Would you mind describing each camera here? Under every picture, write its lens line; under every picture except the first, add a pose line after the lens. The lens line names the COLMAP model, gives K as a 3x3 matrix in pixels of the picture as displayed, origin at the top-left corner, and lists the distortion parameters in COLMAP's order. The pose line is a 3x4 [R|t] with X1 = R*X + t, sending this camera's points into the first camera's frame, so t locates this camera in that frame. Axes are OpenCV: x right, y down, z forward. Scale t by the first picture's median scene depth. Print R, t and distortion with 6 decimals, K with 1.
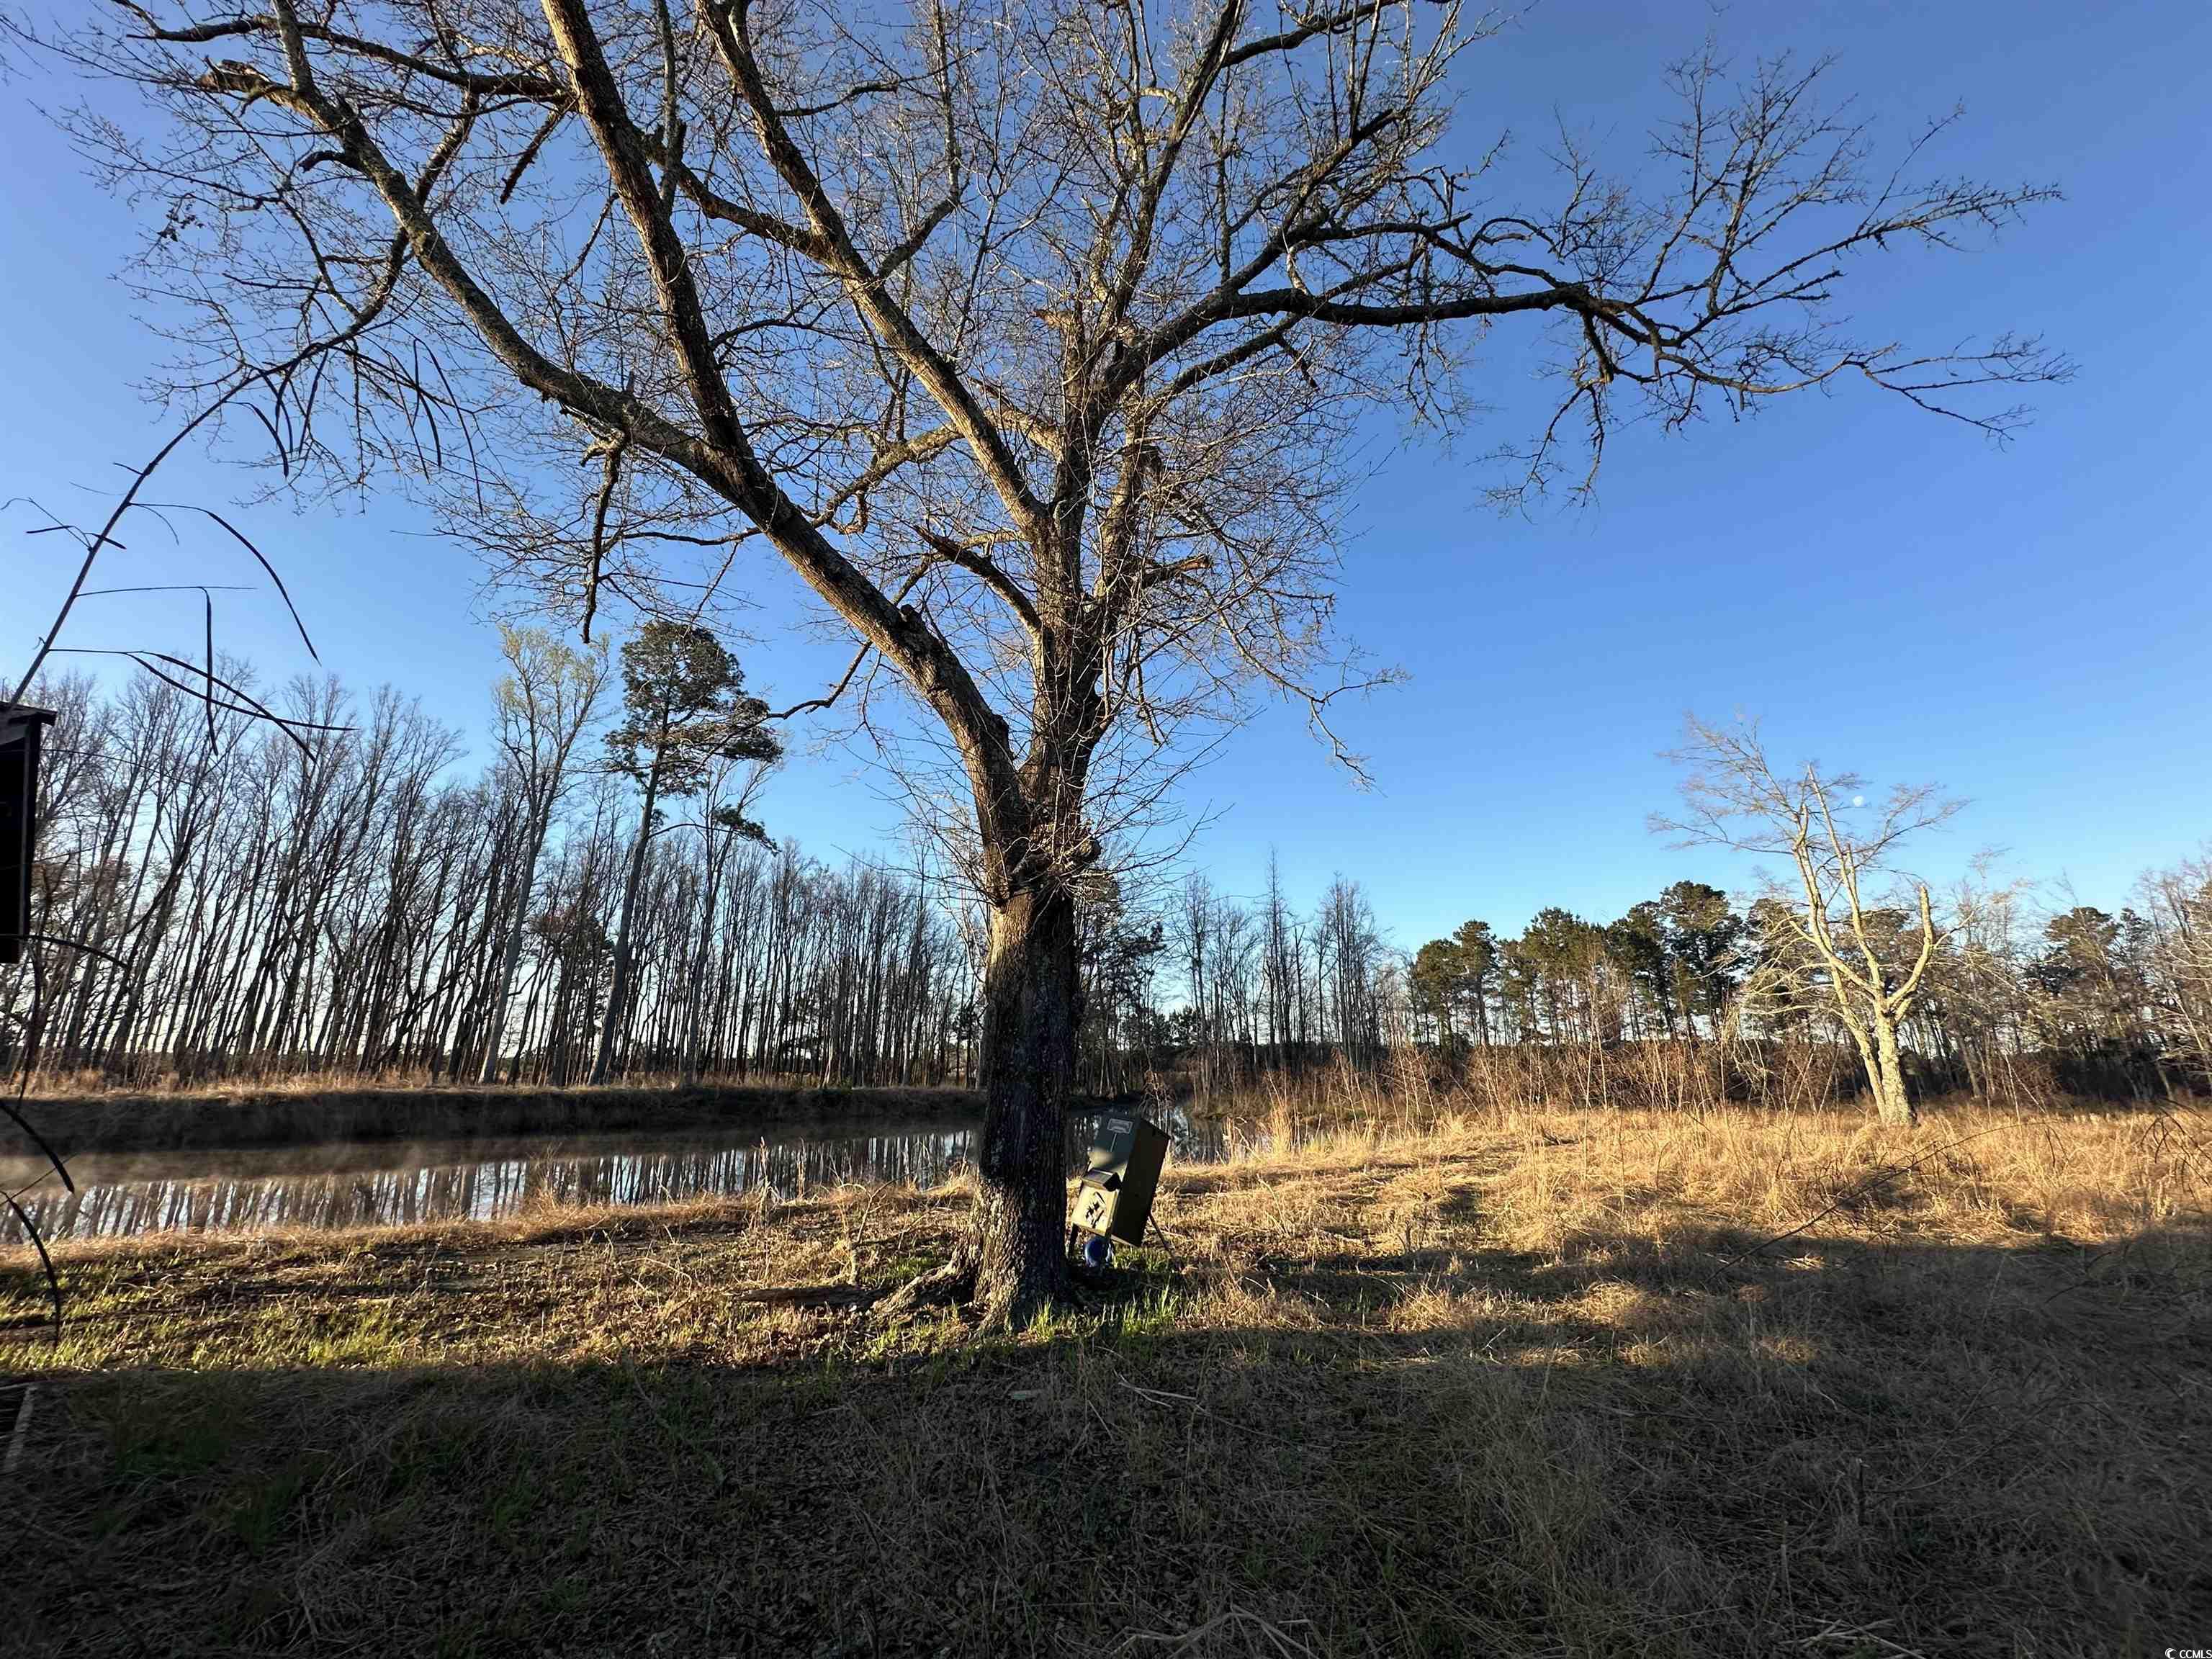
lens RADIAL K [[883.2, 0, 1106.0], [0, 883.2, 829.5], [0, 0, 1]] dist [-0.002339, -0.000059]
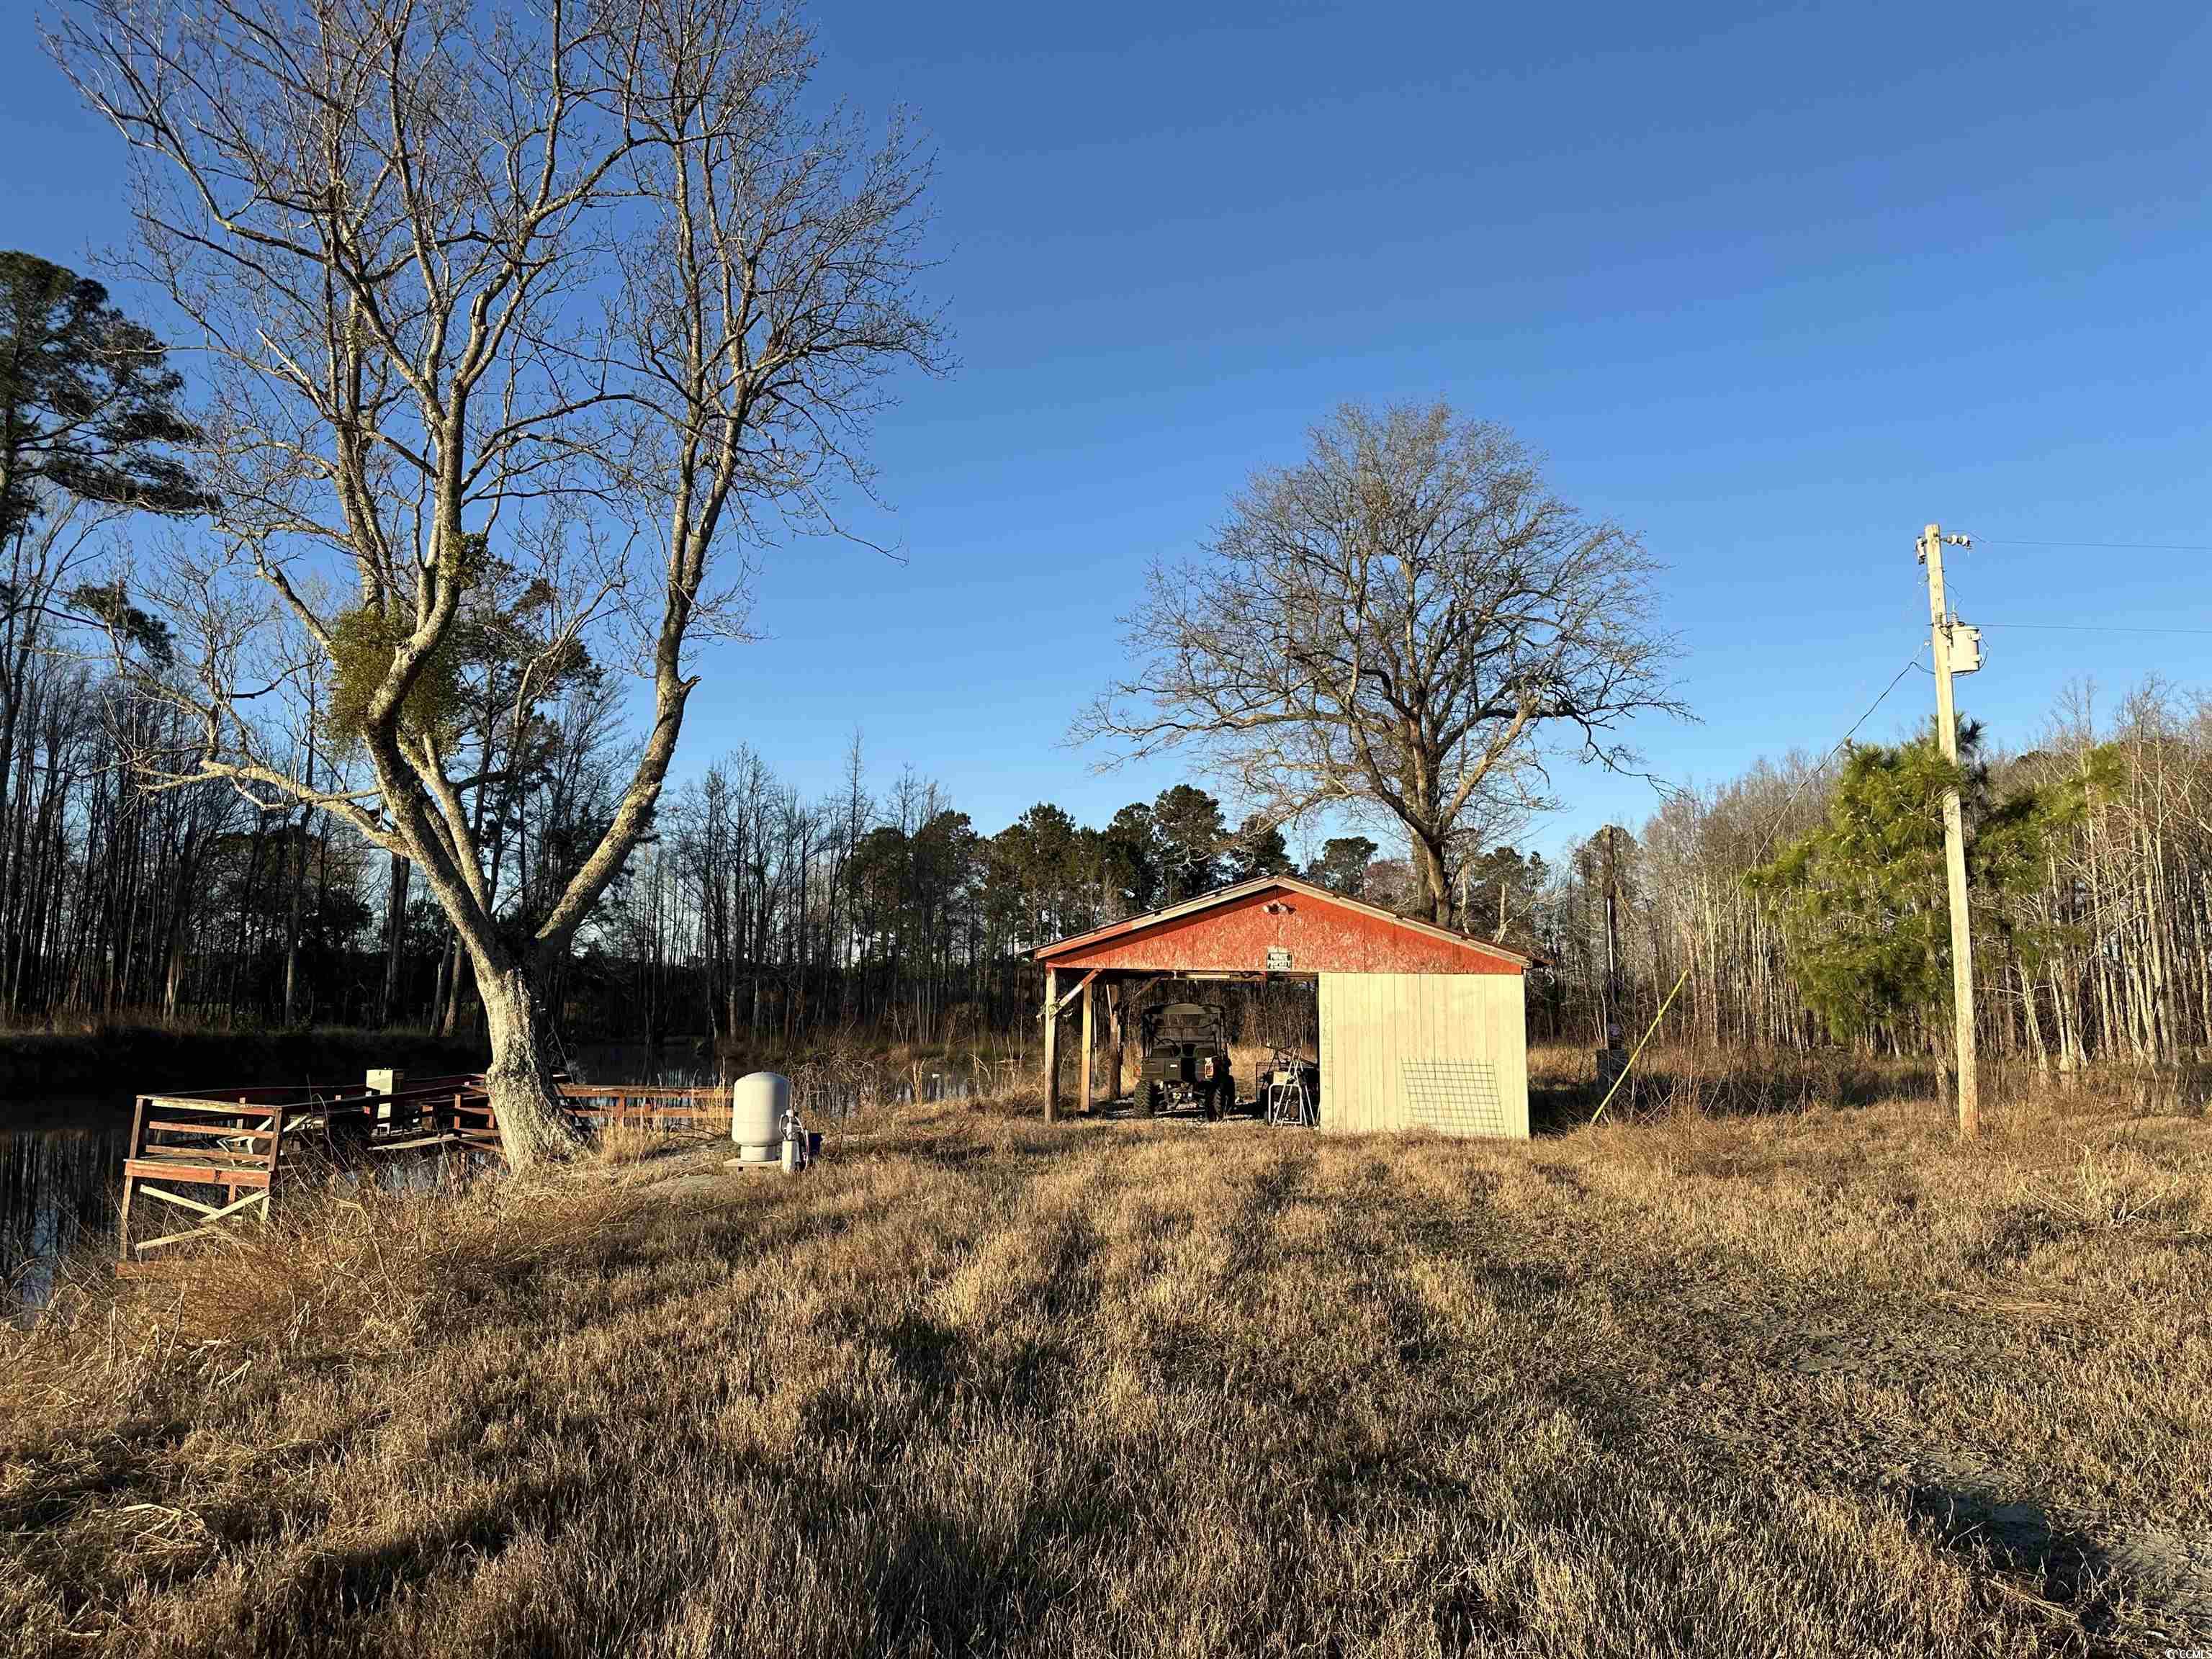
lens RADIAL K [[1532.8, 0, 1106.0], [0, 1532.8, 829.5], [0, 0, 1]] dist [0.117344, -0.146231]
pose [[0.819029, 0.071760, 0.569247, -0.346579], [-0.158819, 0.981735, 0.104749, -0.062457], [-0.551333, -0.176200, 0.815466, -0.220681]]
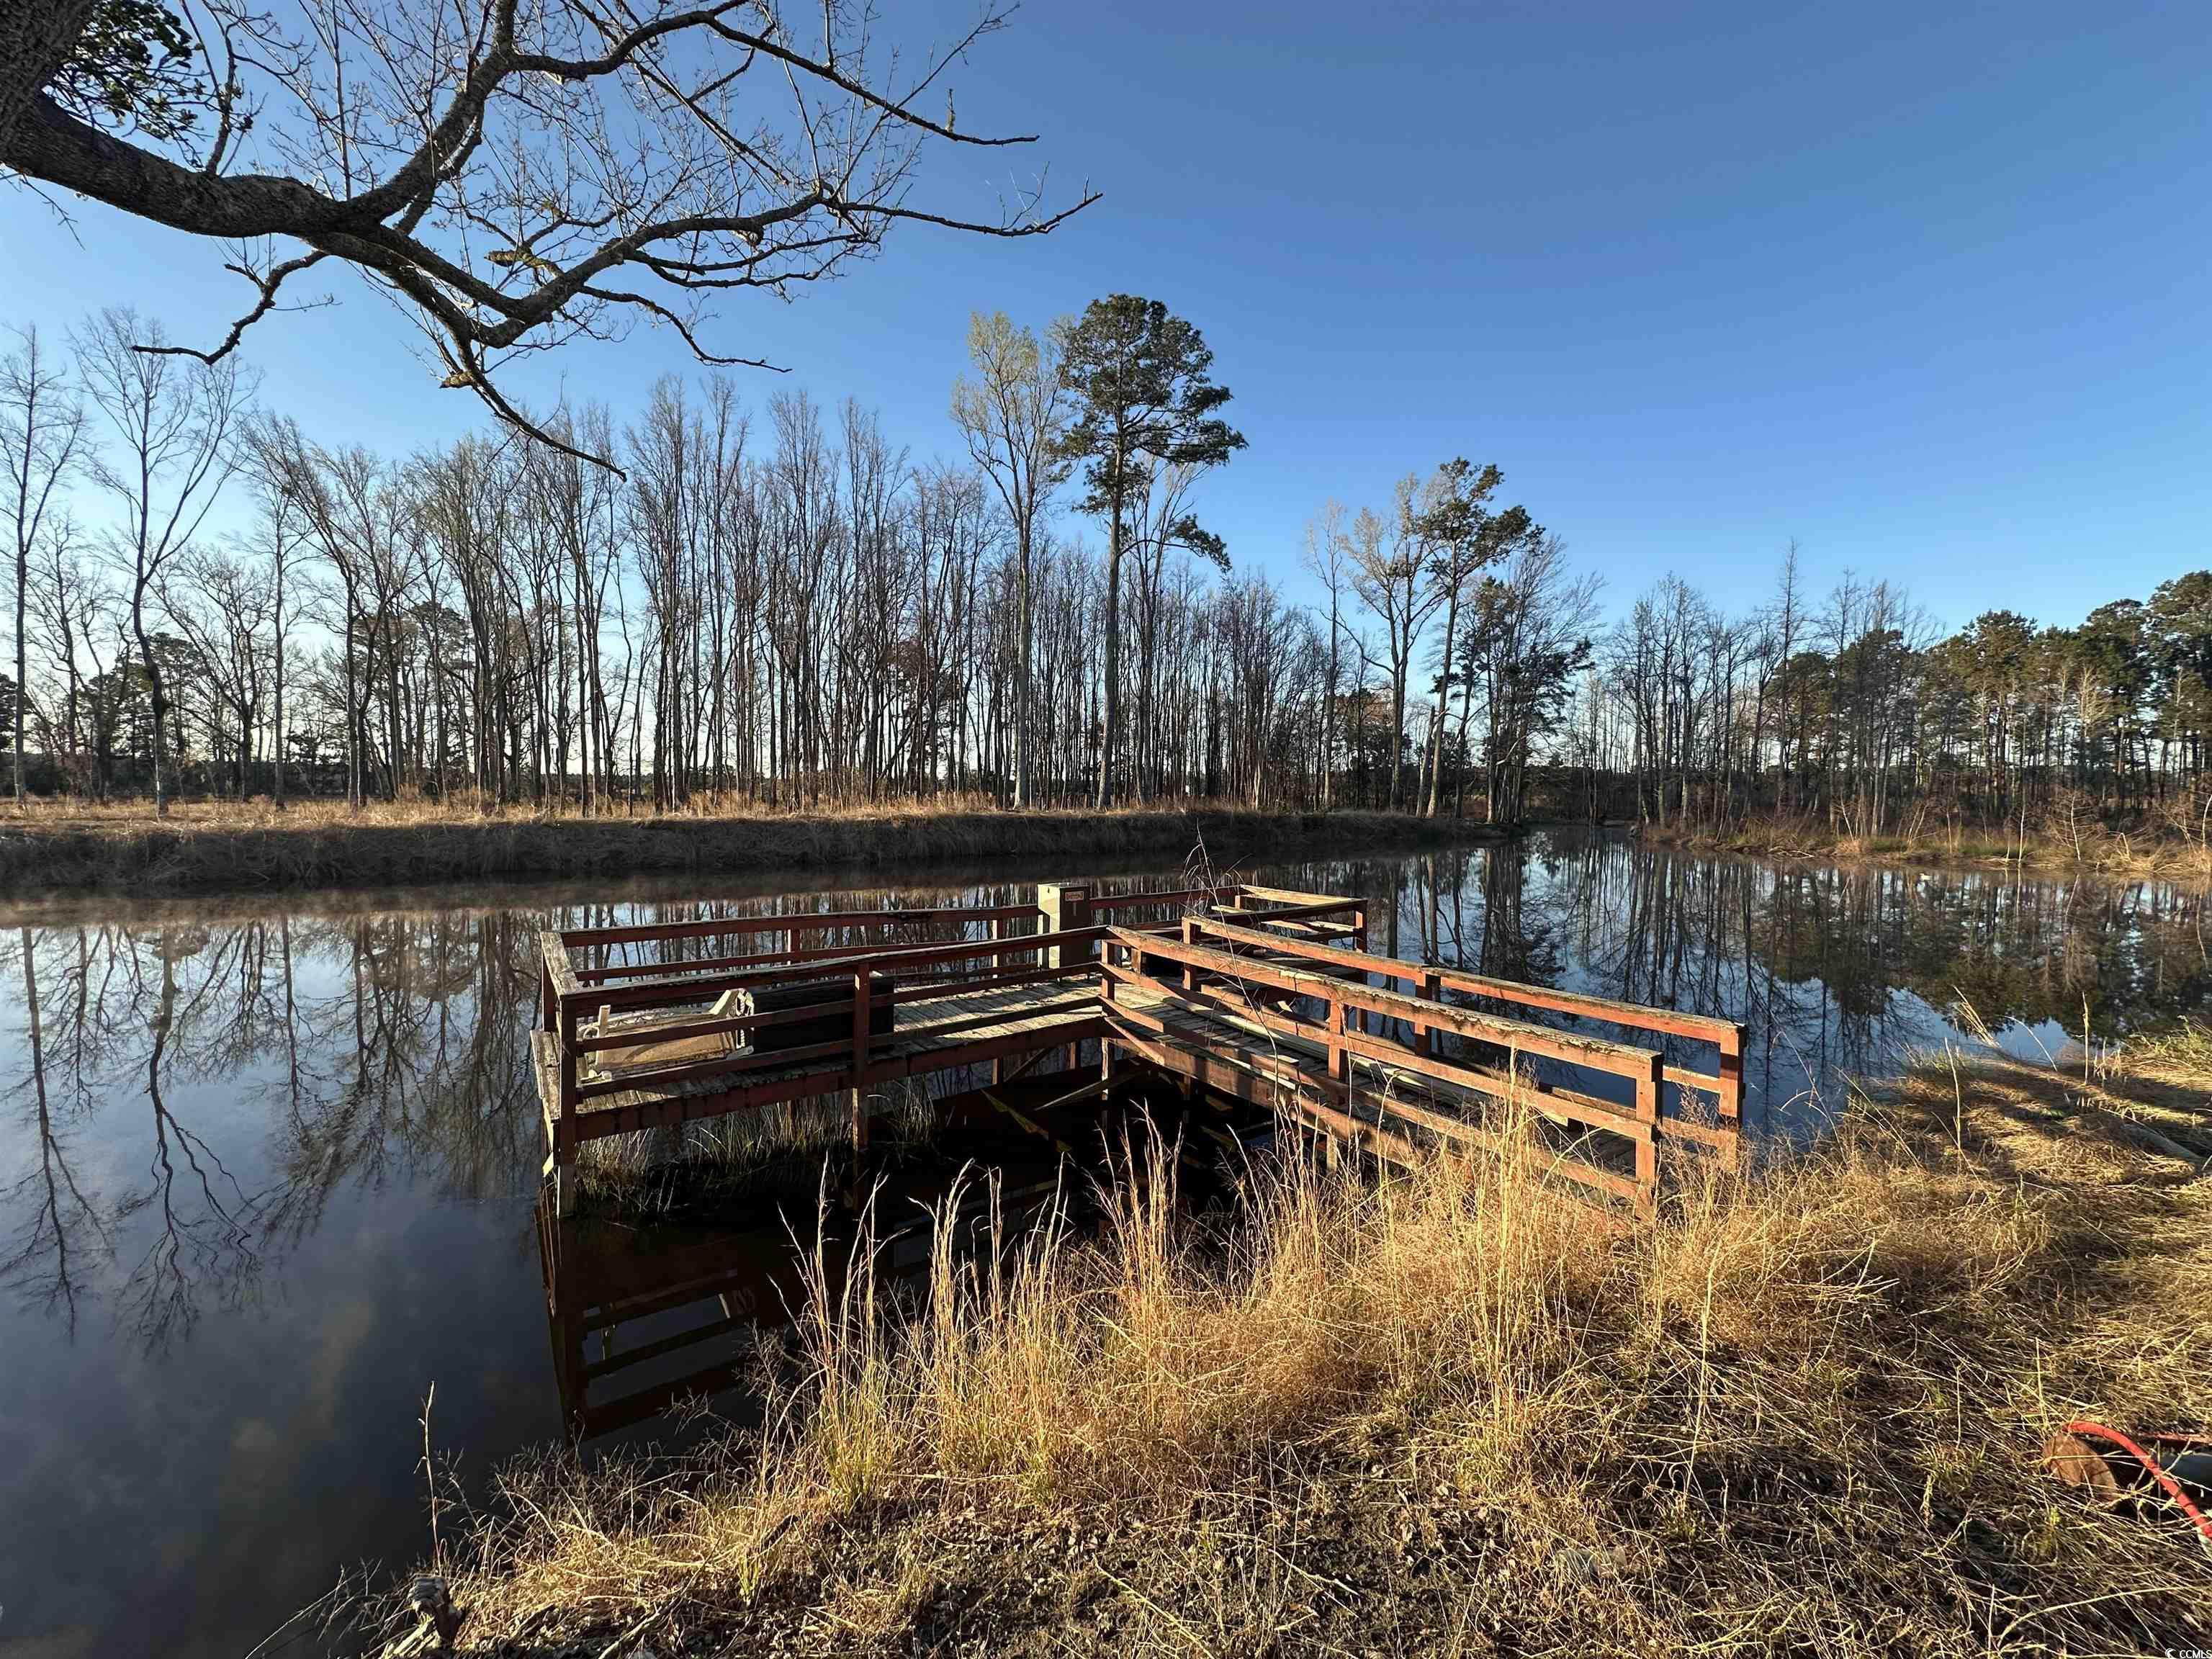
lens RADIAL K [[883.2, 0, 1106.0], [0, 883.2, 829.5], [0, 0, 1]] dist [-0.002339, -0.000059]
pose [[0.982104, 0.016491, -0.187615, -0.245297], [0.041402, 0.952889, 0.300481, 0.002000], [0.183732, -0.302871, 0.935153, 0.018813]]
